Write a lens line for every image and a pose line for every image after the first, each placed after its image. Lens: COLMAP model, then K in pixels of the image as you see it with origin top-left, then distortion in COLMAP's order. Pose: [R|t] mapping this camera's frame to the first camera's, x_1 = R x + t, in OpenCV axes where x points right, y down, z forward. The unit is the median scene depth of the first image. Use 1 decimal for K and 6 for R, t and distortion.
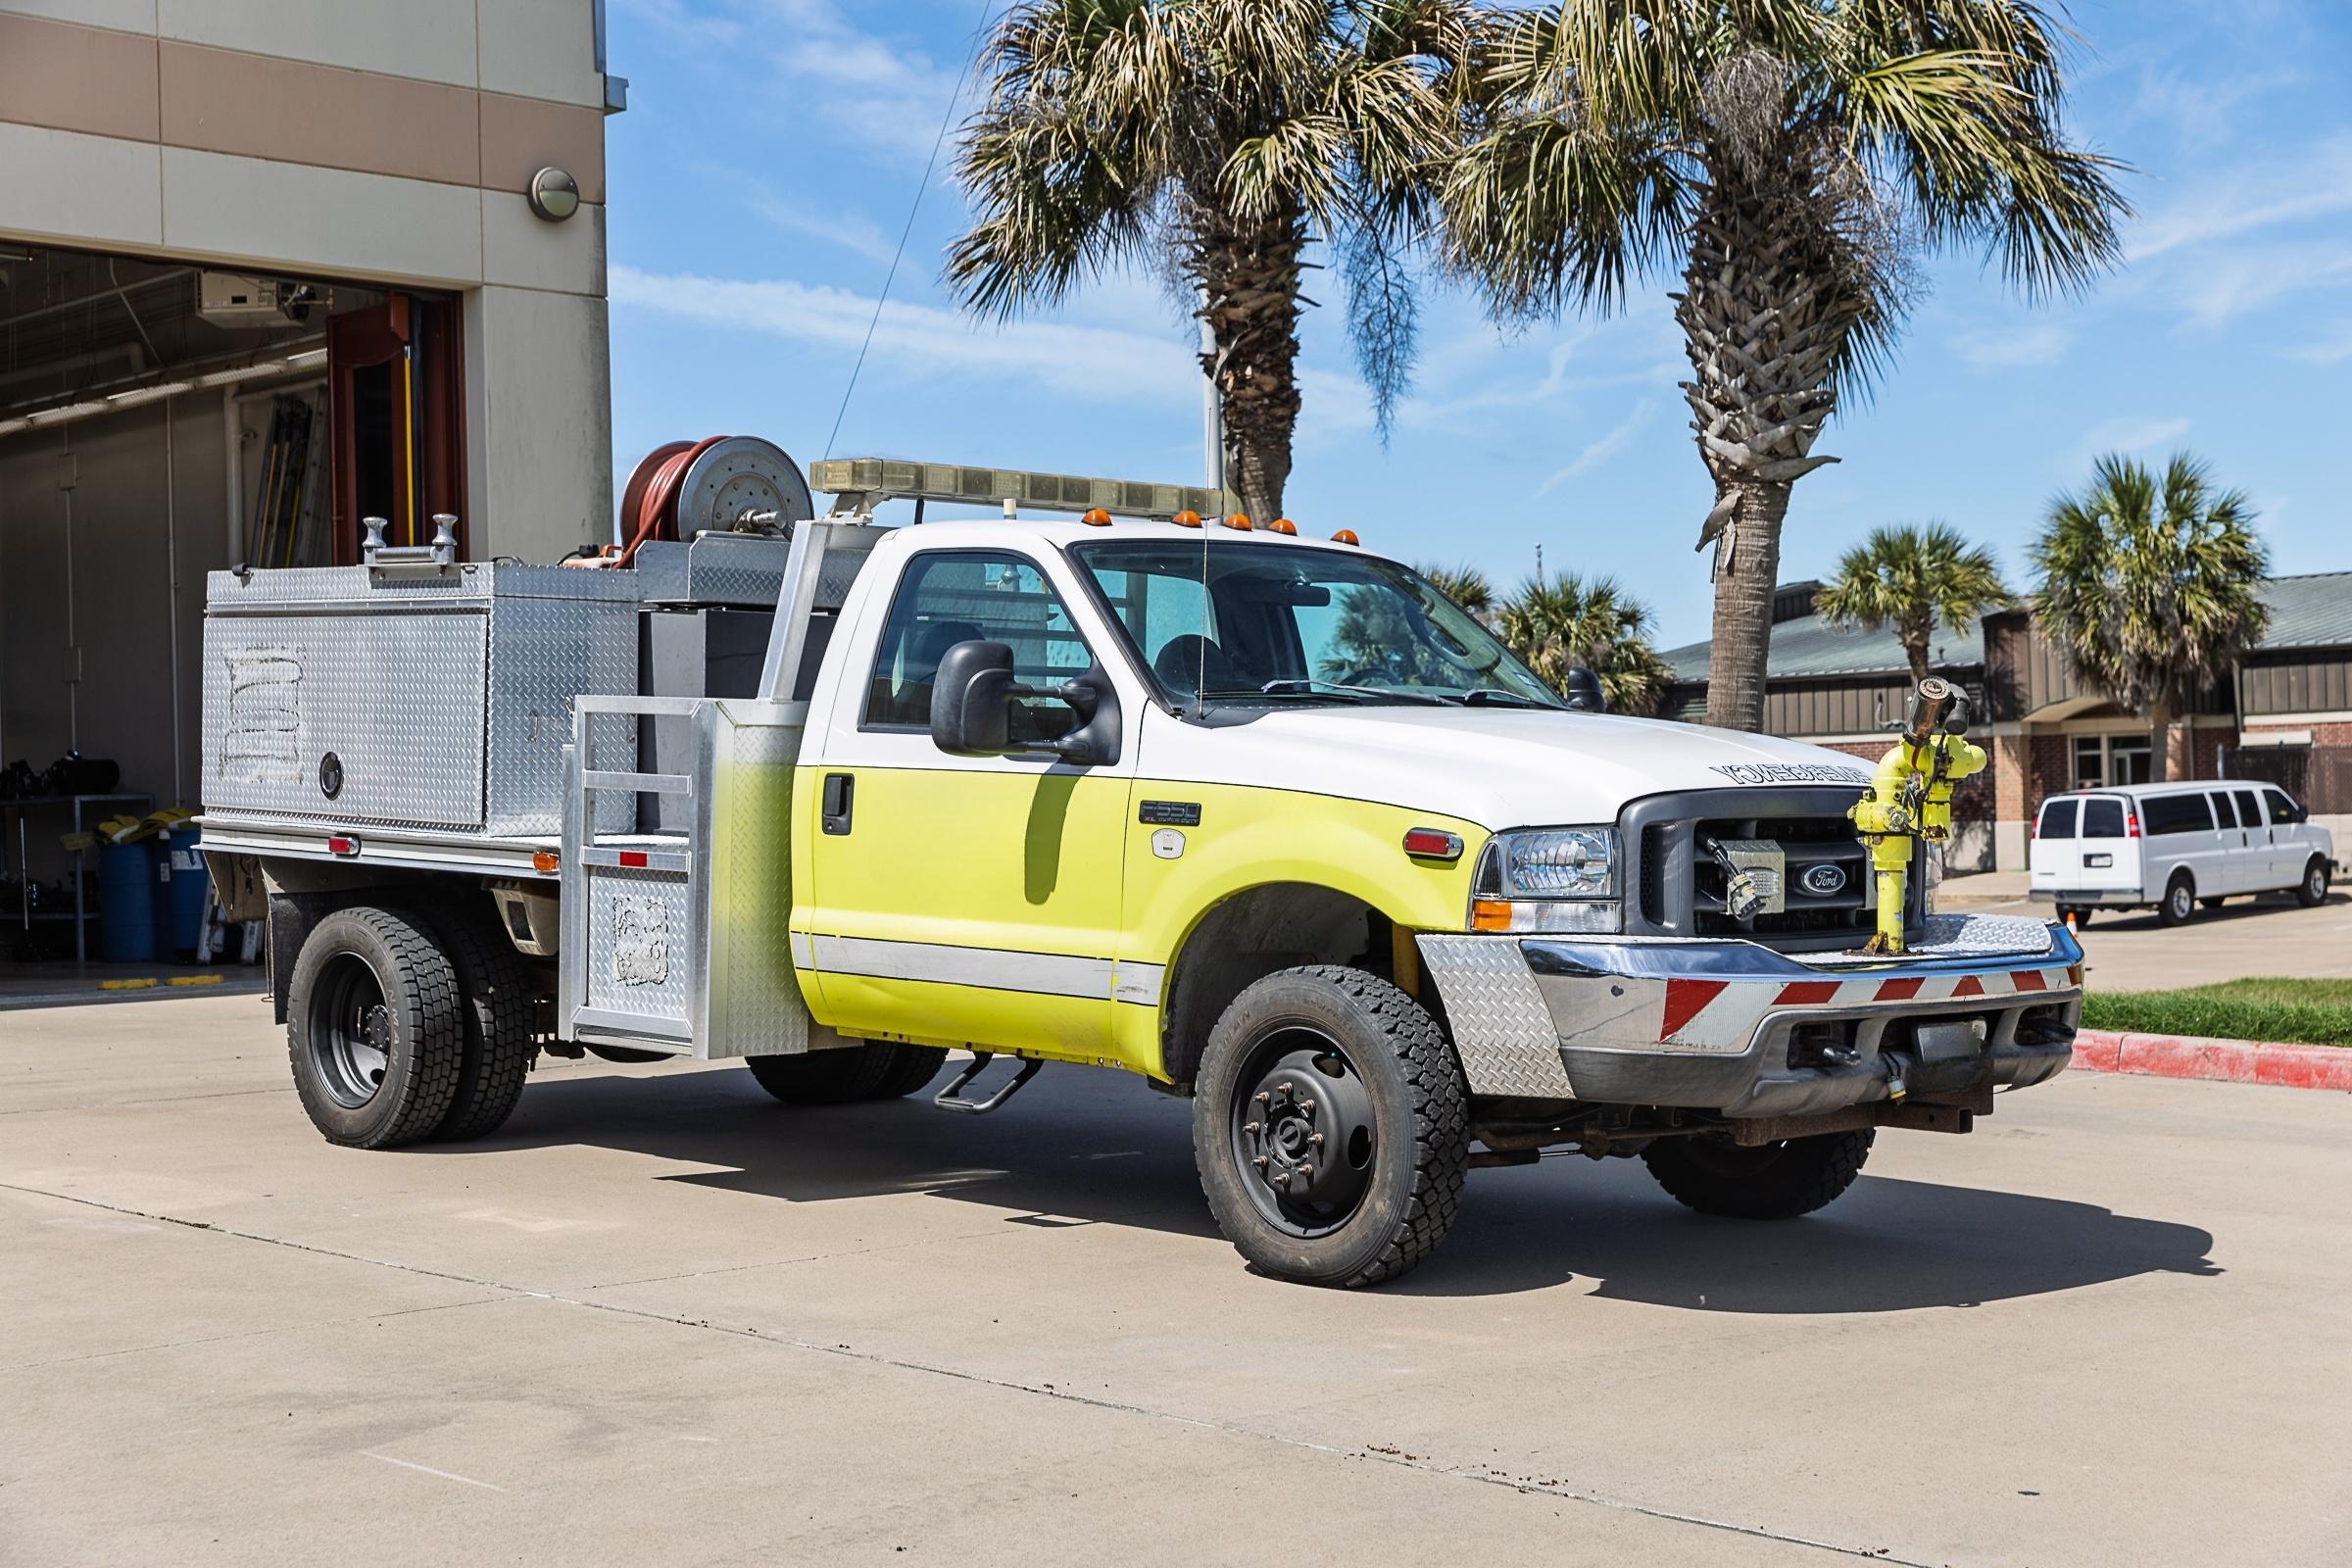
lens RADIAL K [[3276.3, 0, 1198.2], [0, 3276.3, 779.4], [0, 0, 1]] dist [0.006998, 0.000000]
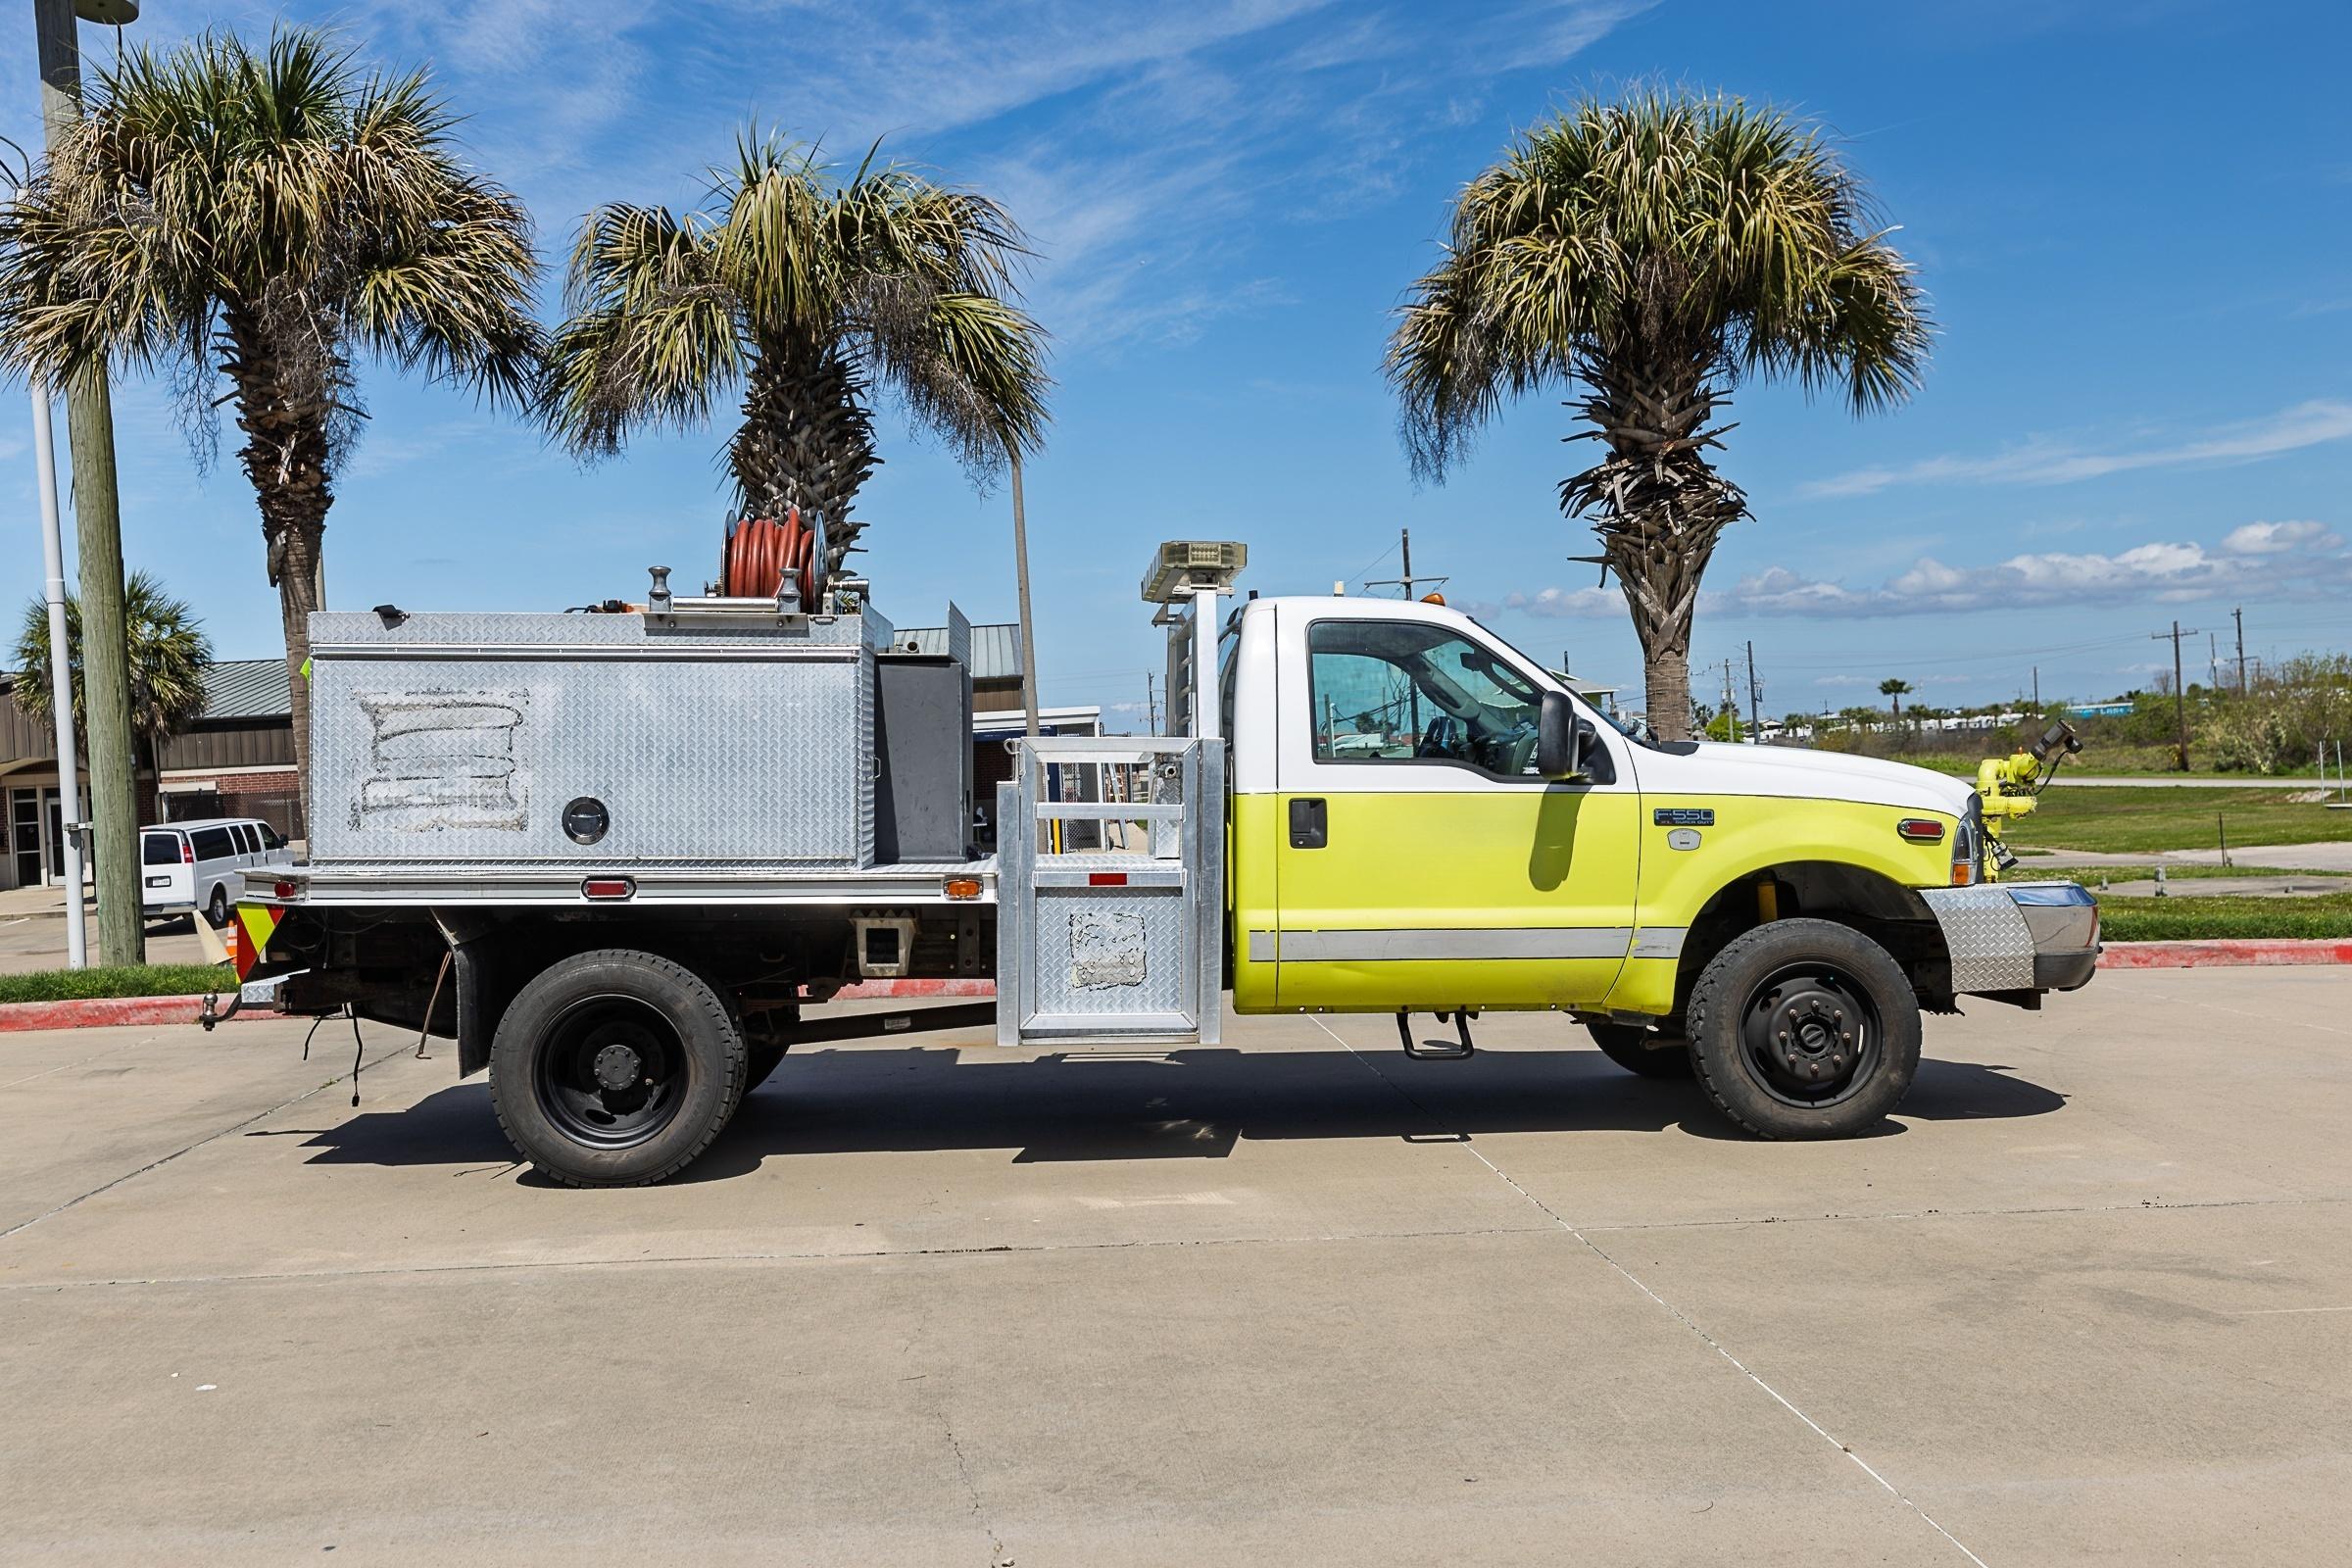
lens RADIAL K [[2303.5, 0, 1184.2], [0, 2303.5, 780.5], [0, 0, 1]] dist [0.020208, 0.000000]
pose [[0.660210, -0.015688, 0.750917, -0.684689], [0.027315, 0.999622, -0.003132, -0.006182], [-0.750584, 0.022579, 0.660389, 0.403203]]
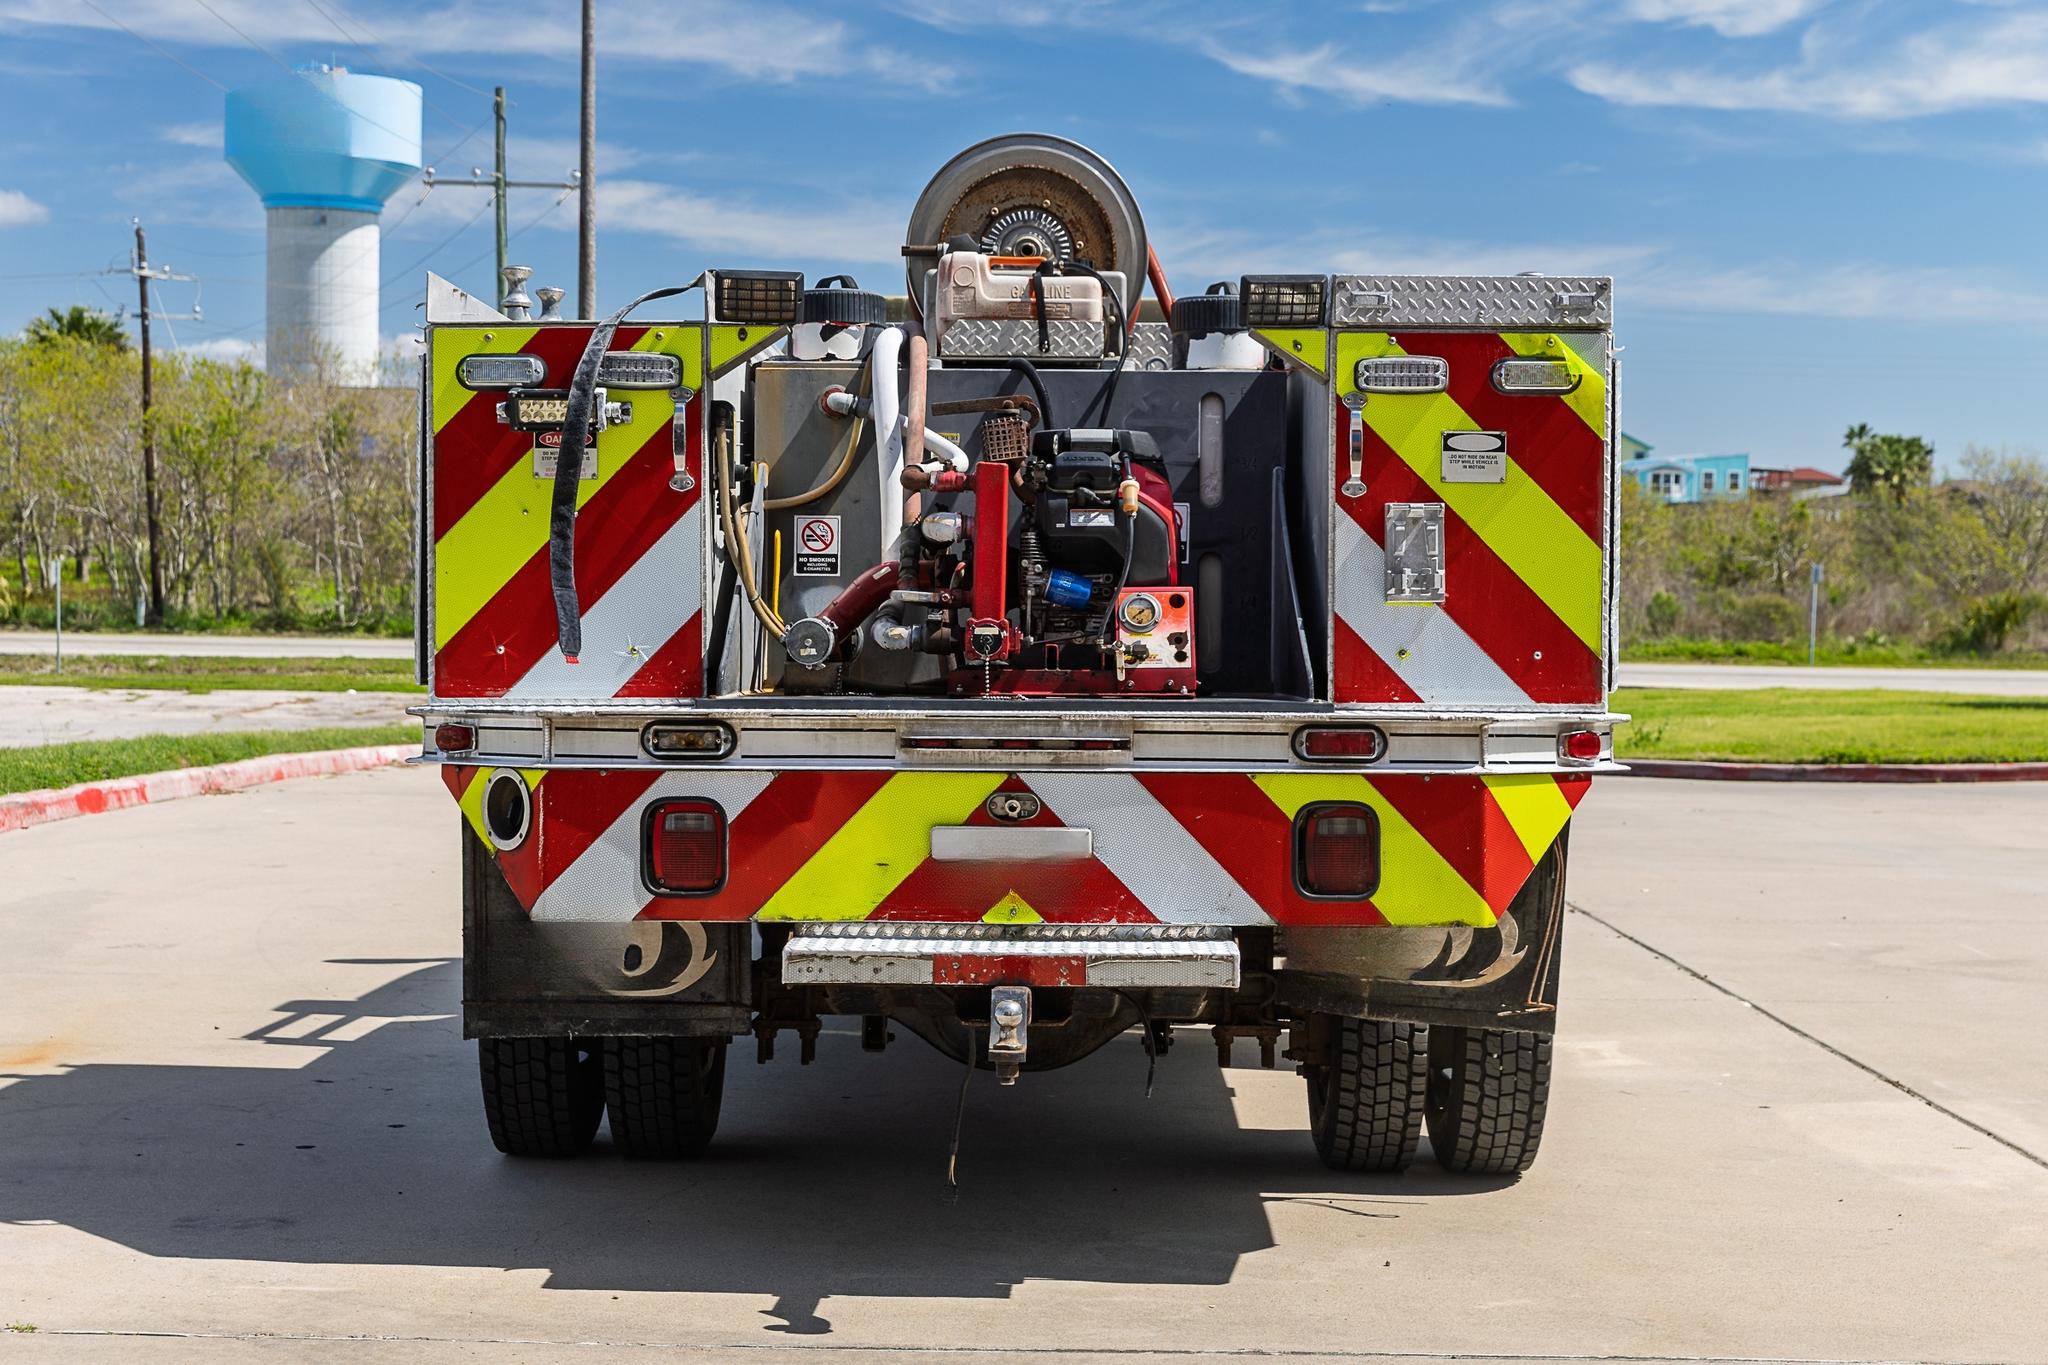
lens RADIAL K [[2966.4, 0, 1011.2], [0, 2966.4, 675.4], [0, 0, 1]] dist [0.018306, 0.000000]
pose [[-0.702822, -0.030370, 0.710717, -0.637085], [-0.010095, 0.999413, 0.032724, -0.011335], [-0.711294, 0.015824, -0.702716, 1.539891]]
